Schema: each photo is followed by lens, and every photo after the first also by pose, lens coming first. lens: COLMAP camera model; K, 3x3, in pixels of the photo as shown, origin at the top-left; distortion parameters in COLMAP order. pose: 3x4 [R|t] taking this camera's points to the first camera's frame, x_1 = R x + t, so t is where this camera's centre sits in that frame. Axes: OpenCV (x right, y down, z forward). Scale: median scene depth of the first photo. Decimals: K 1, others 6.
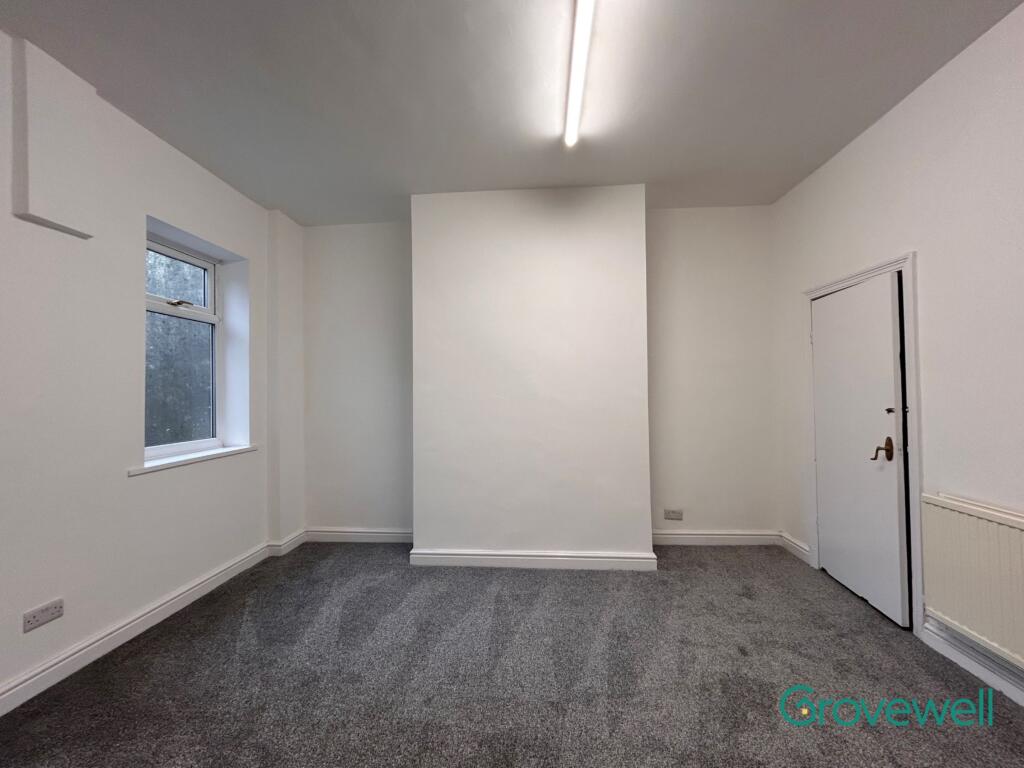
lens RADIAL K [[414.2, 0, 516.5], [0, 414.2, 385.3], [0, 0, 1]] dist [-0.001236, 0.001113]
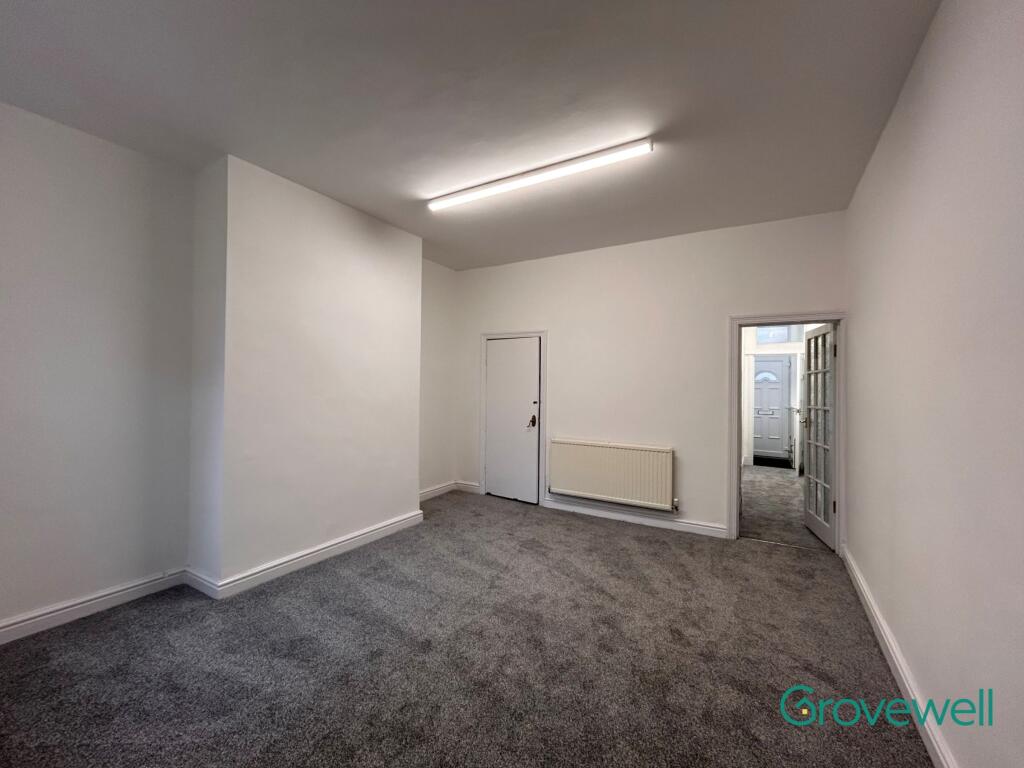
lens RADIAL K [[414.2, 0, 511.8], [0, 414.2, 378.8], [0, 0, 1]] dist [-0.001236, 0.001113]
pose [[0.450753, 0.031637, 0.892088, -0.934710], [-0.032123, 0.999299, -0.019208, -0.013669], [-0.892071, -0.019998, 0.451453, 0.143571]]
